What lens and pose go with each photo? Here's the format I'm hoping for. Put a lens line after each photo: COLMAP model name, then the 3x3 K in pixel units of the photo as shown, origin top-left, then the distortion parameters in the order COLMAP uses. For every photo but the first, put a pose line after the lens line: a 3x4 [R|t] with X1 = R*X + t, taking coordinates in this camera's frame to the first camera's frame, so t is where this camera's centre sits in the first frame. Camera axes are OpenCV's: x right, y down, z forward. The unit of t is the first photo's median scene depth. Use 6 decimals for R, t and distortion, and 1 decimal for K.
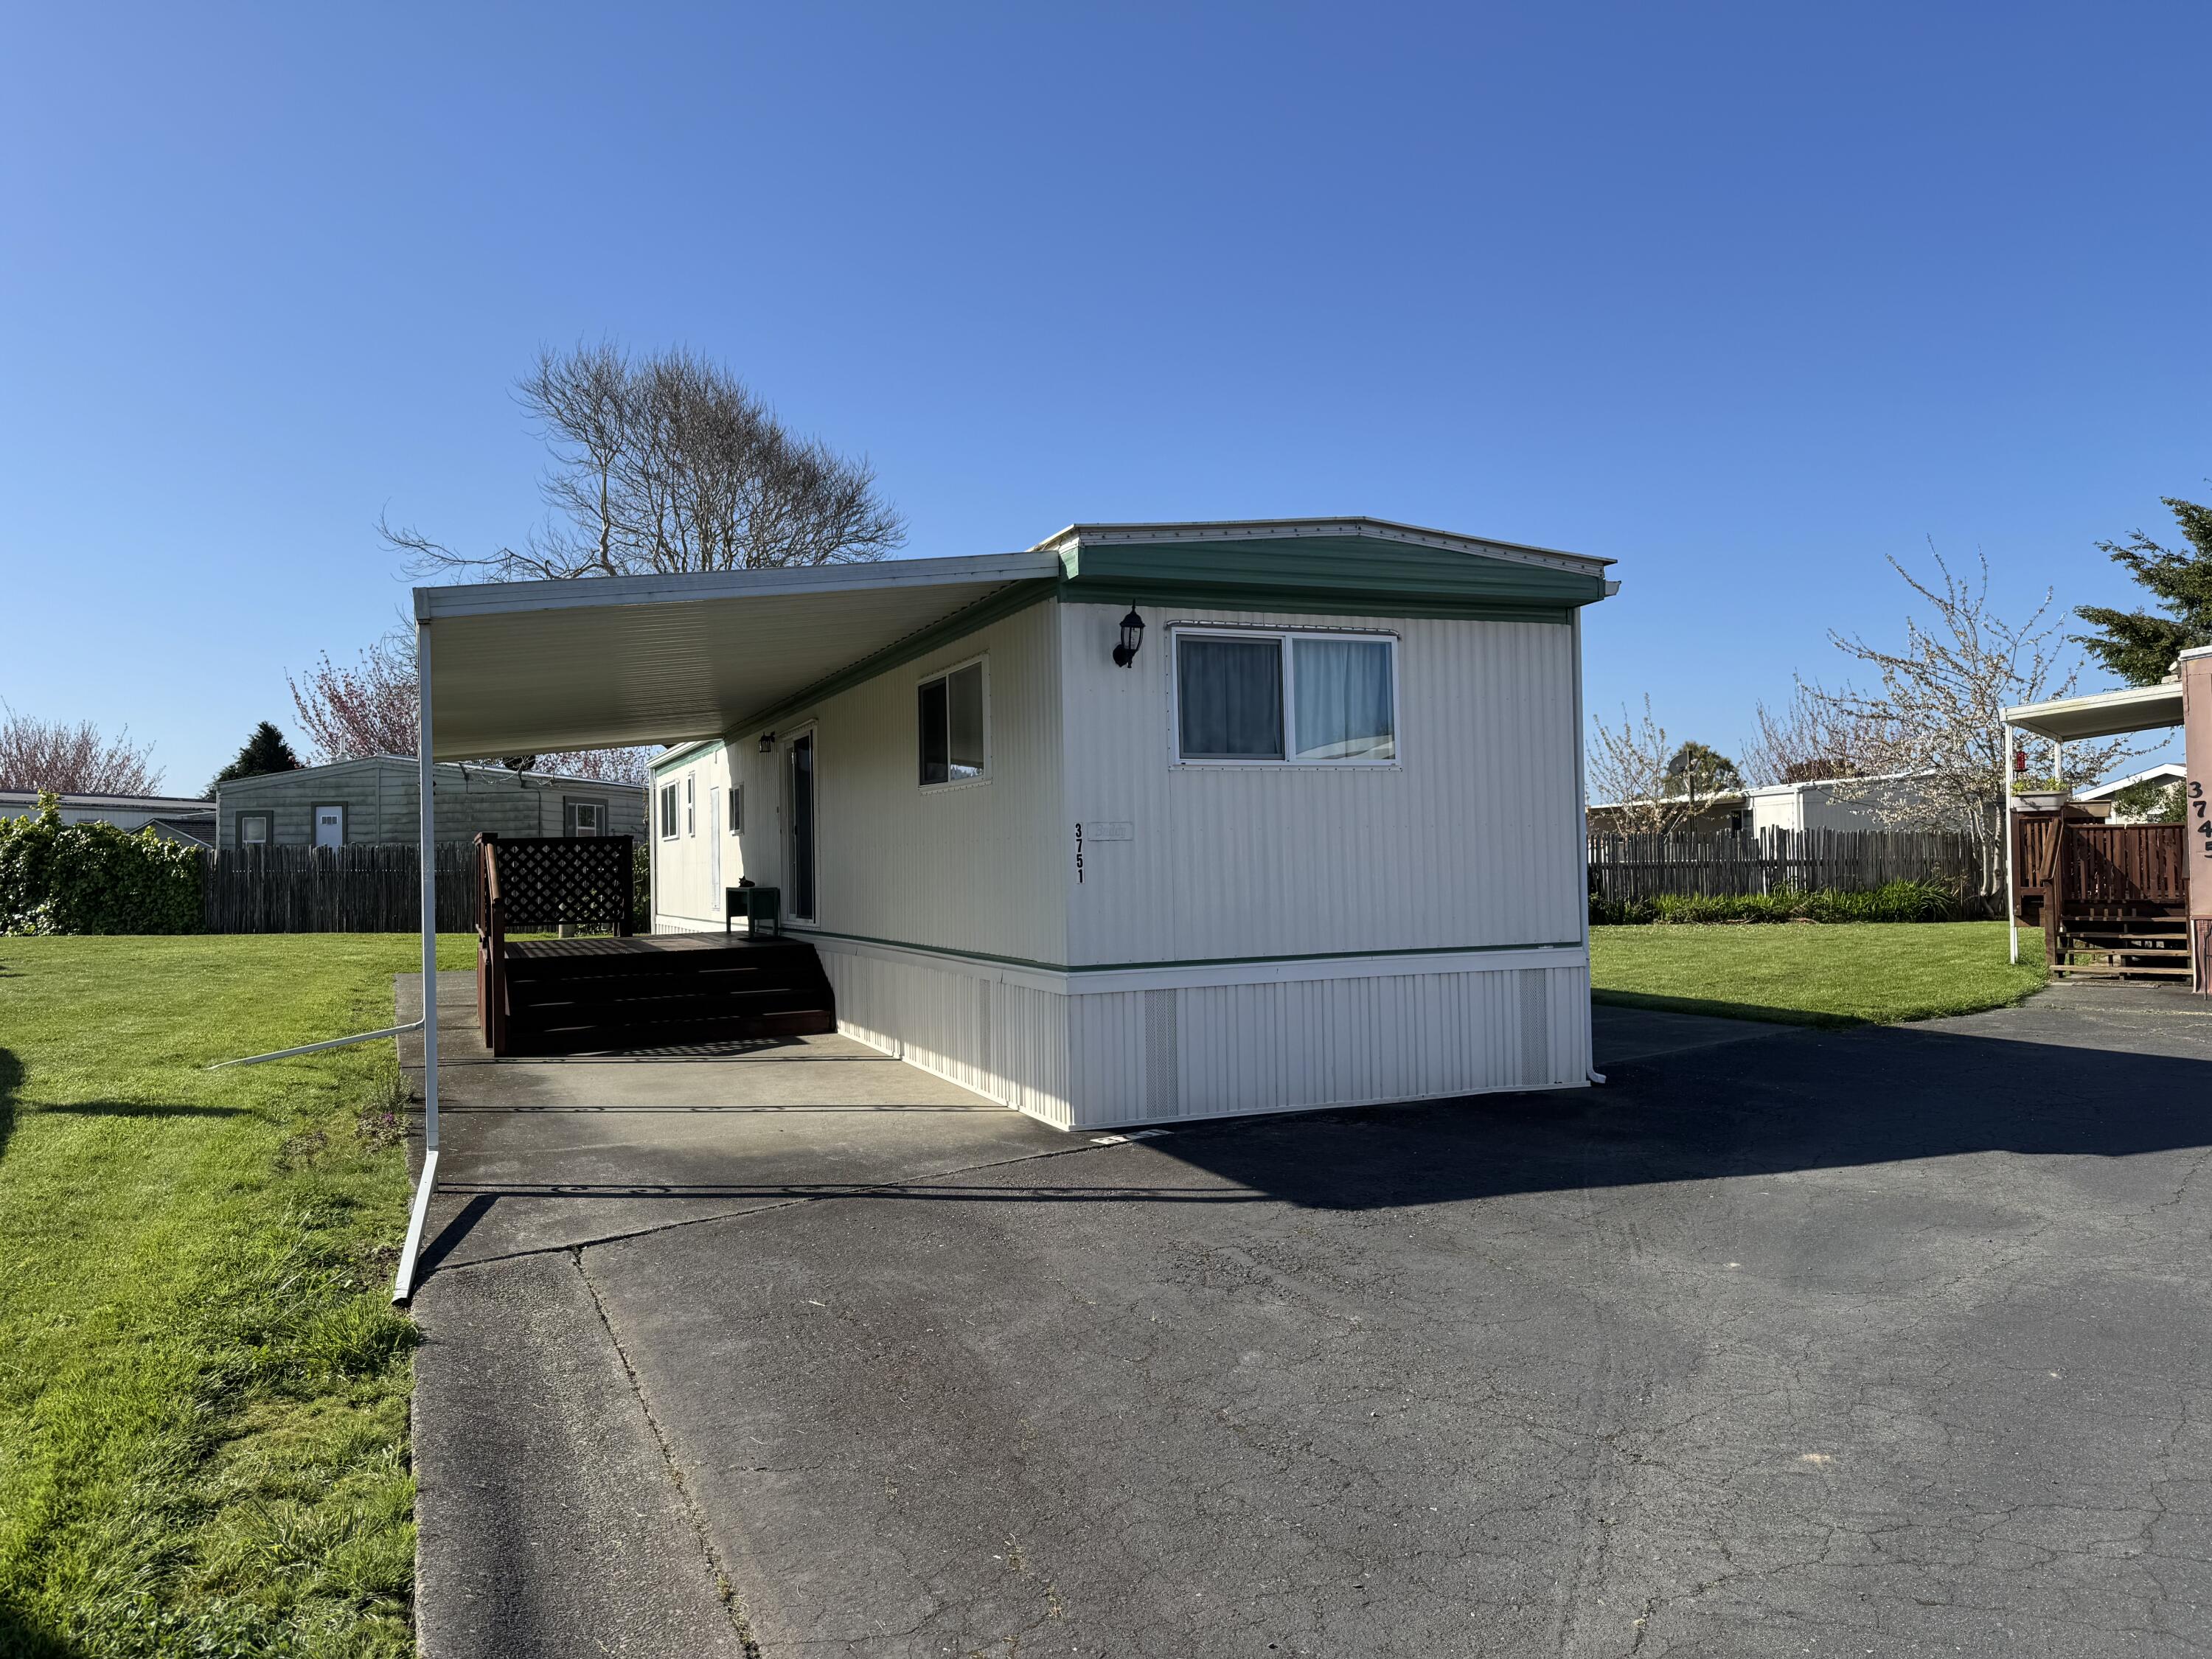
lens RADIAL K [[1544.2, 0, 1112.2], [0, 1544.2, 824.6], [0, 0, 1]] dist [0.103334, -0.153131]
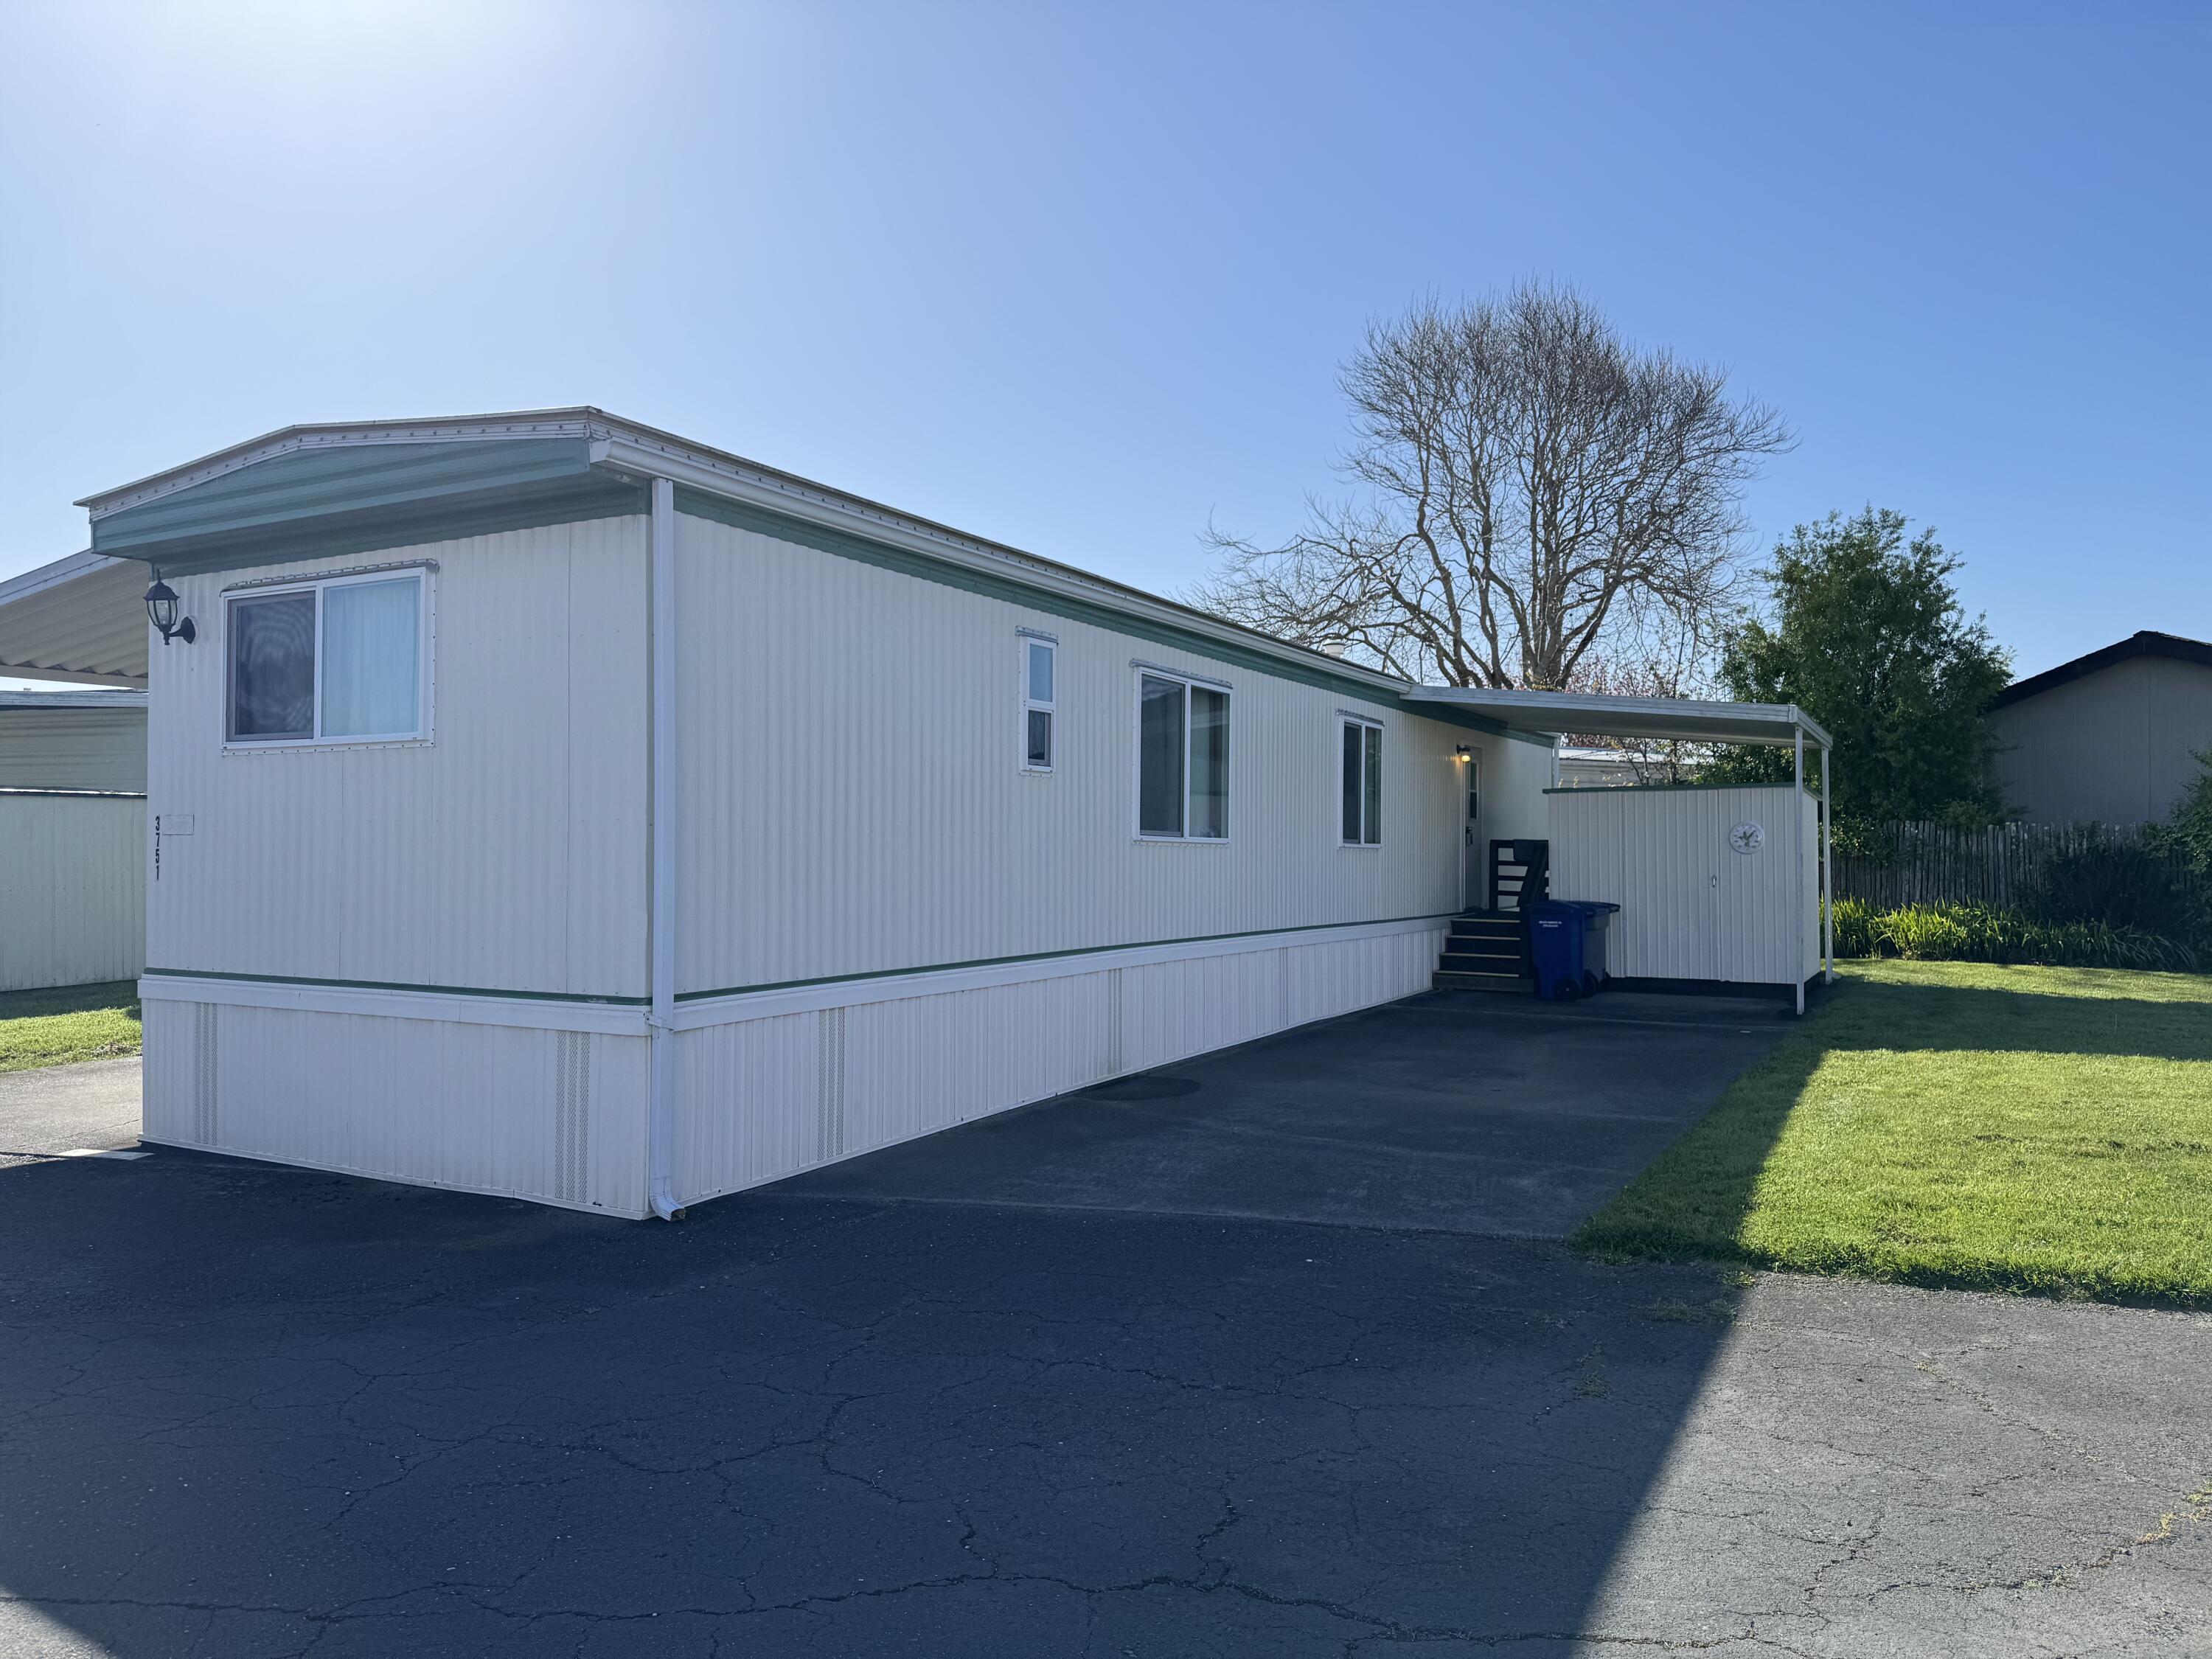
lens RADIAL K [[1558.6, 0, 1106.0], [0, 1558.6, 829.5], [0, 0, 1]] dist [0.109226, -0.178336]
pose [[0.602514, 0.010113, -0.798044, 0.983981], [0.005128, 0.999850, 0.016542, -0.005153], [0.798092, -0.014059, 0.602372, 0.793163]]
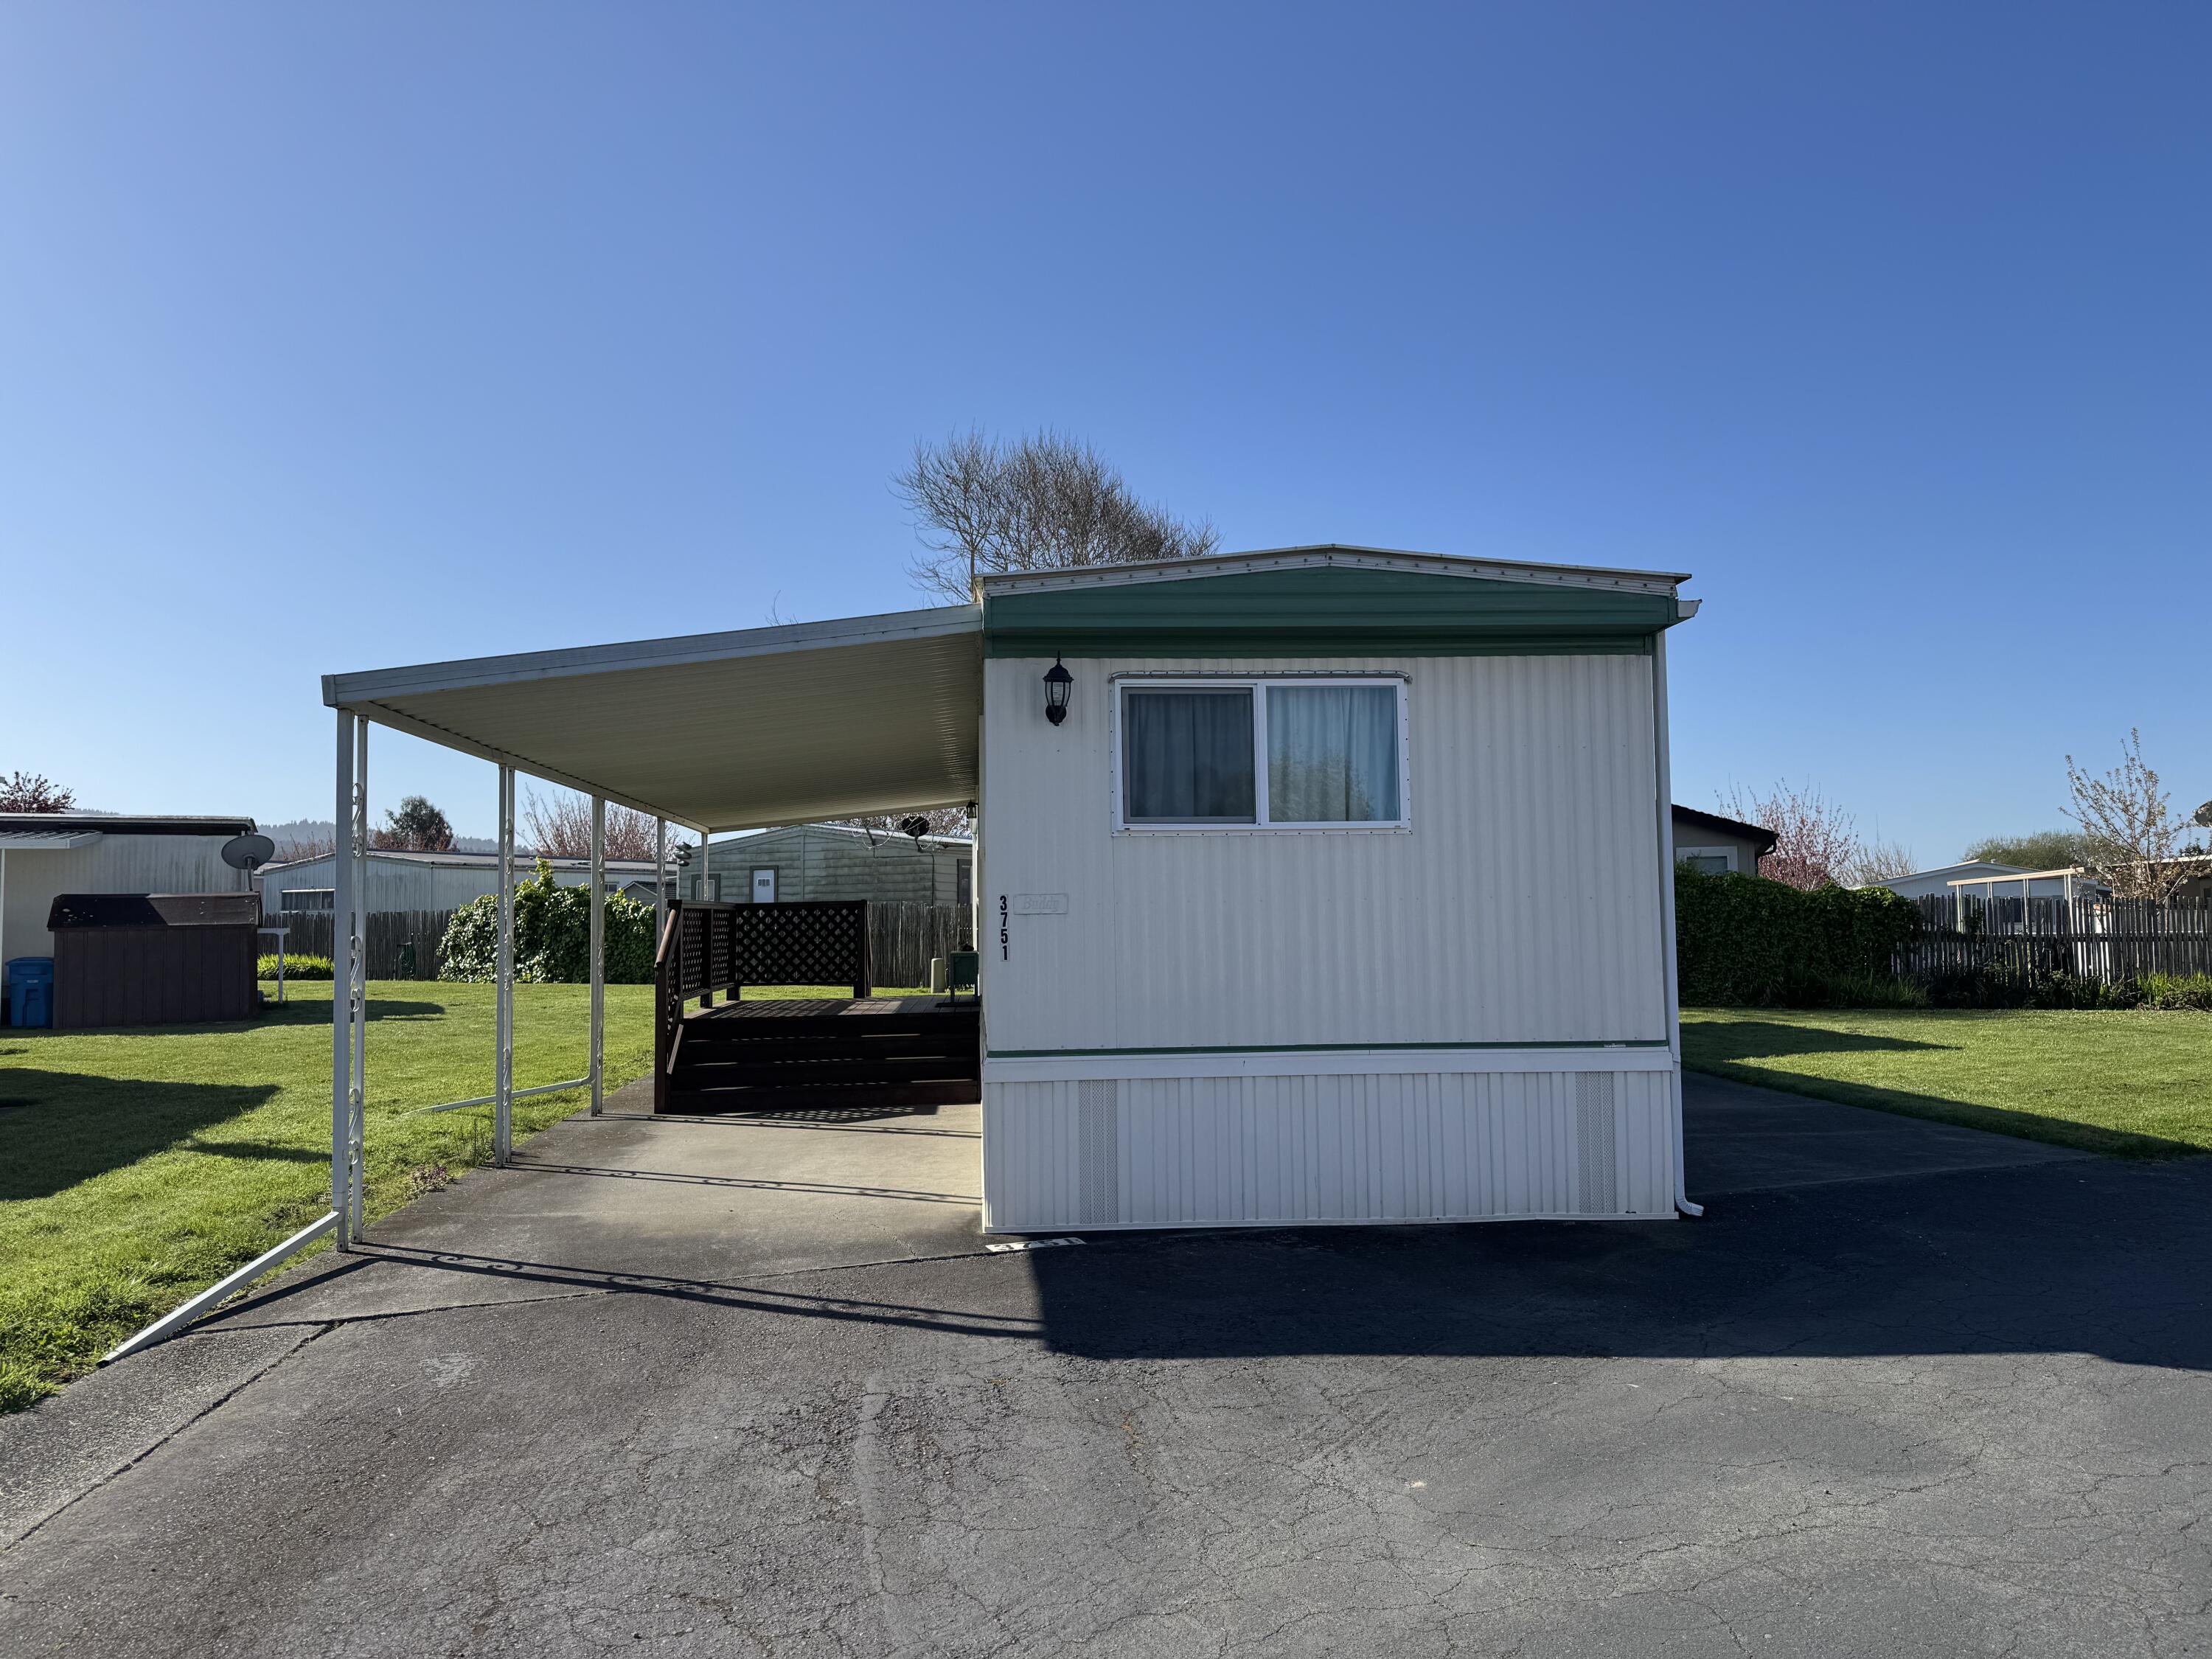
lens RADIAL K [[1544.2, 0, 1112.2], [0, 1544.2, 824.6], [0, 0, 1]] dist [0.103334, -0.153131]
pose [[0.946000, -0.012975, -0.323906, 0.306089], [0.000842, 0.999294, -0.037569, -0.007466], [0.324164, 0.035268, 0.945343, 0.131167]]
